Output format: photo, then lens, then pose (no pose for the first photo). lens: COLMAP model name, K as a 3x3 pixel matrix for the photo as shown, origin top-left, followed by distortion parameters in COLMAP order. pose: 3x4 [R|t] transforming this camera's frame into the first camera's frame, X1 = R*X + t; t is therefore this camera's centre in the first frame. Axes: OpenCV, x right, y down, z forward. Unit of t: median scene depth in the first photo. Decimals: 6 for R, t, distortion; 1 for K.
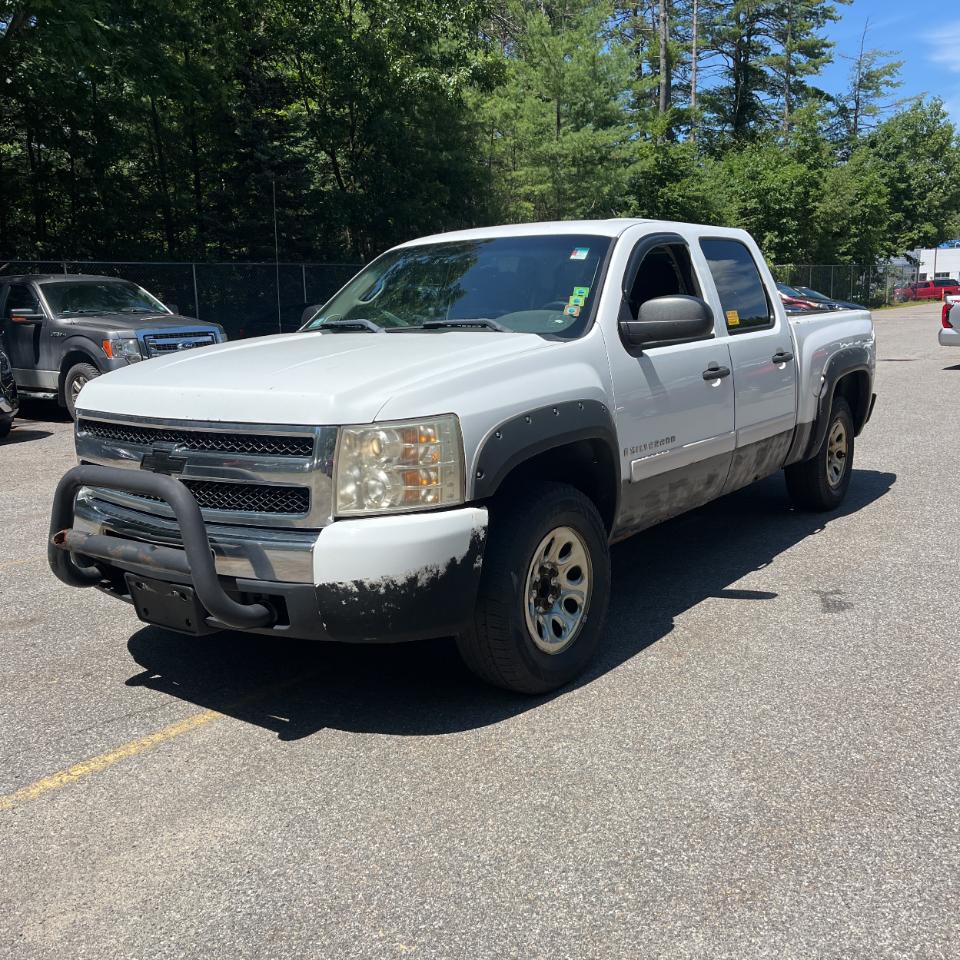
lens RADIAL K [[973.6, 0, 480.8], [0, 973.6, 481.4], [0, 0, 1]] dist [0.025212, 0.000000]
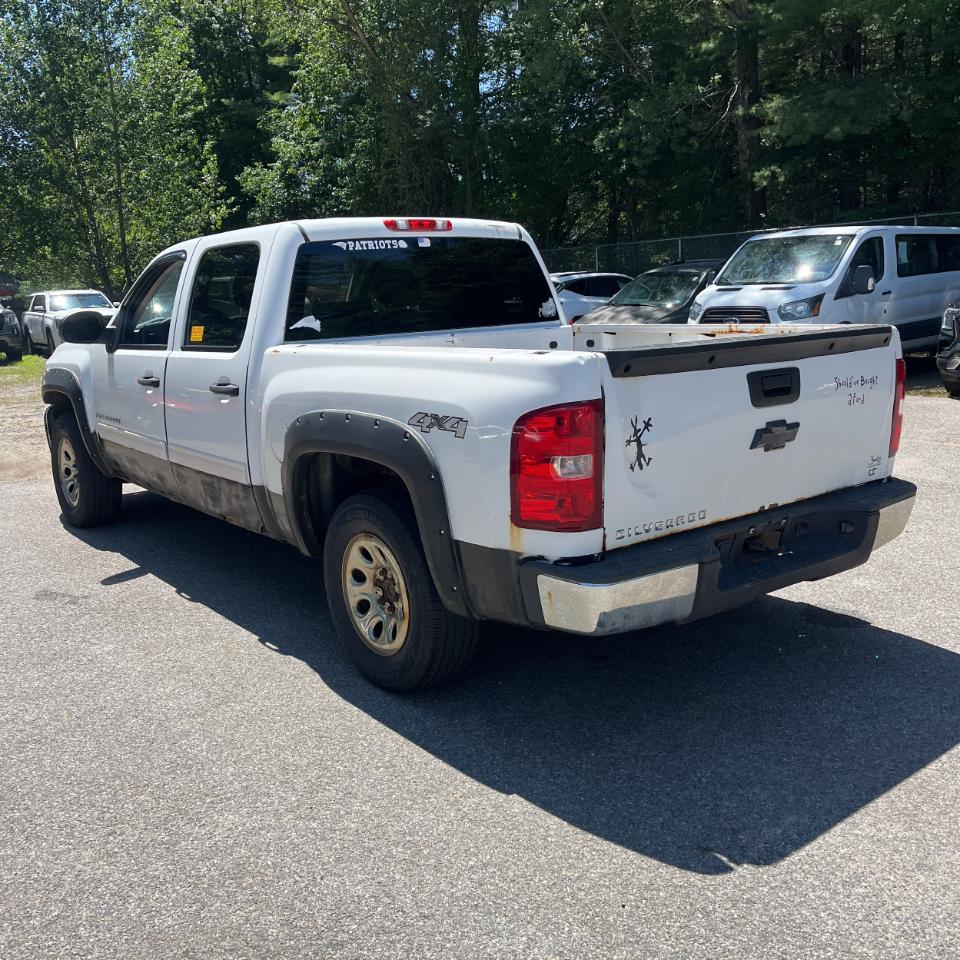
lens RADIAL K [[973.6, 0, 480.0], [0, 973.6, 477.8], [0, 0, 1]] dist [0.025212, 0.000000]
pose [[-0.269106, 0.228779, -0.935544, 0.196242], [-0.125877, 0.954690, 0.269669, -0.057658], [0.954849, 0.190334, -0.228115, 0.267683]]
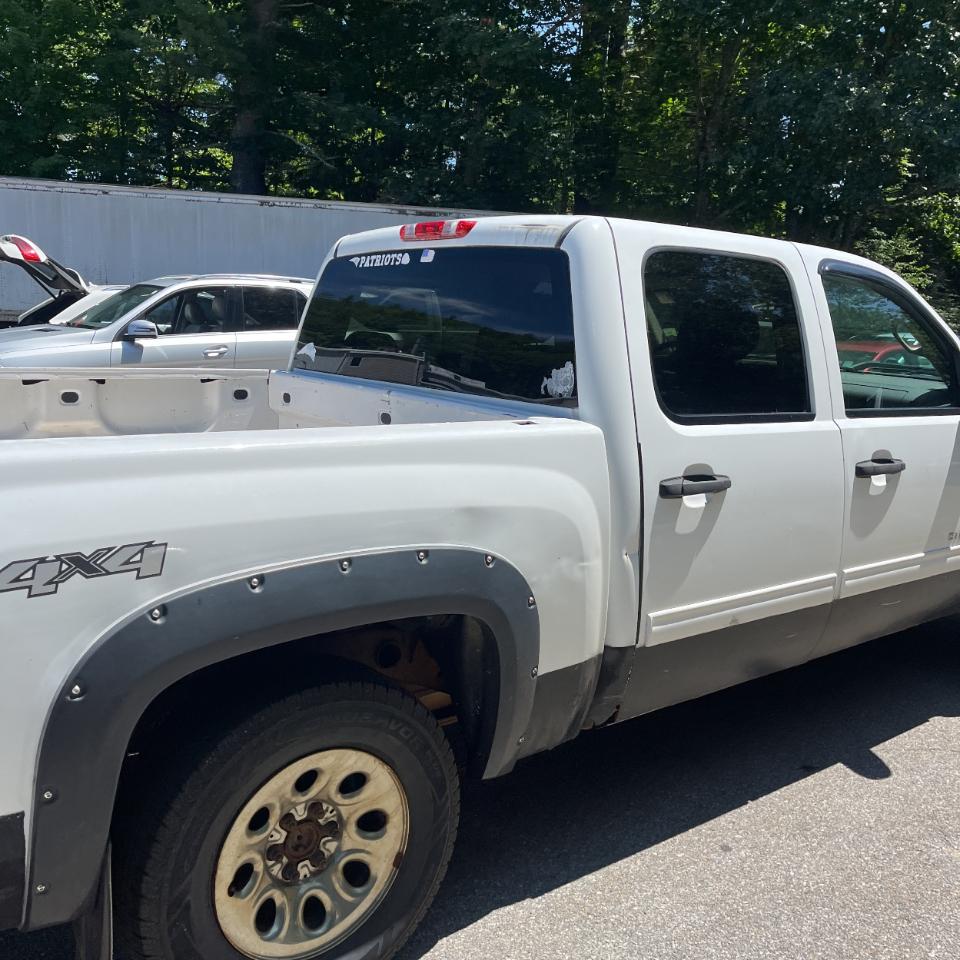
lens RADIAL K [[973.6, 0, 472.0], [0, 973.6, 474.8], [0, 0, 1]] dist [0.025212, 0.000000]
pose [[-0.958245, -0.052552, 0.281078, -0.001739], [0.043648, 0.944566, 0.325407, -0.062435], [-0.282598, 0.324088, -0.902832, 0.320872]]
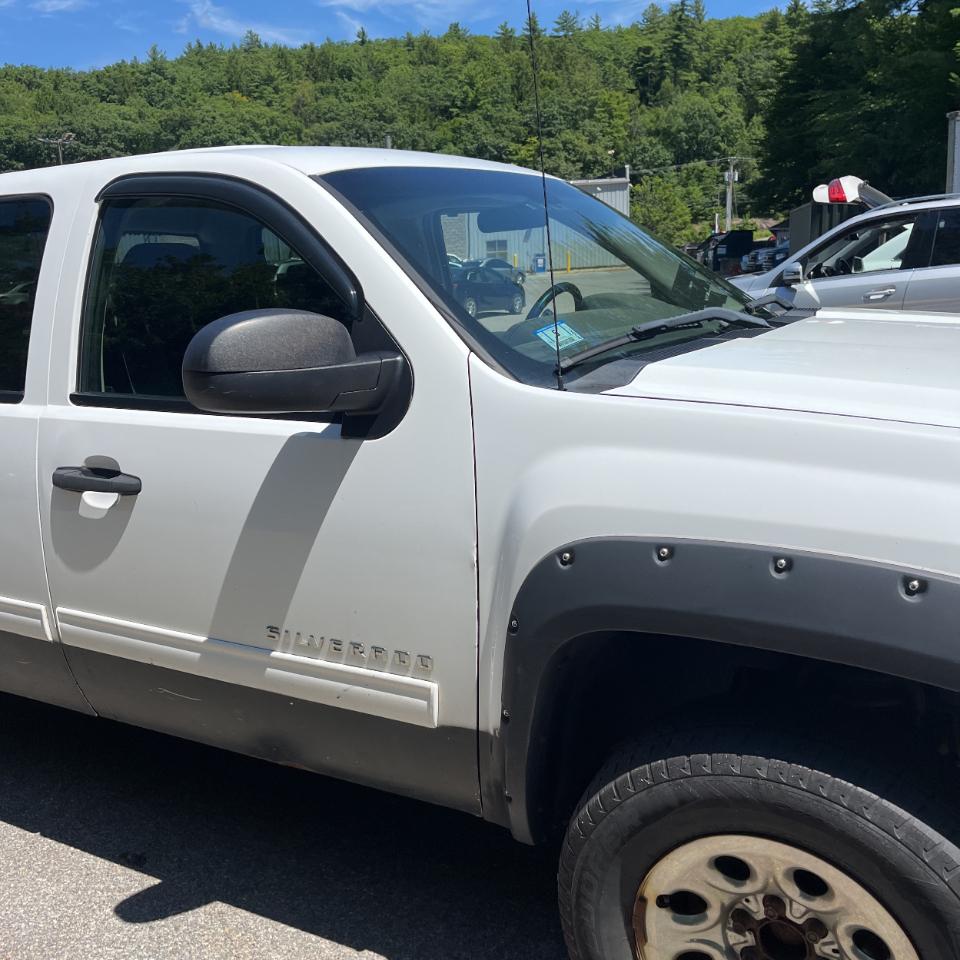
lens RADIAL K [[973.6, 0, 475.5], [0, 973.6, 488.4], [0, 0, 1]] dist [0.025212, 0.000000]
pose [[-0.098202, -0.190648, 0.976734, -0.094895], [0.238432, 0.948384, 0.209087, -0.032610], [-0.966182, 0.253417, -0.047677, 0.178659]]
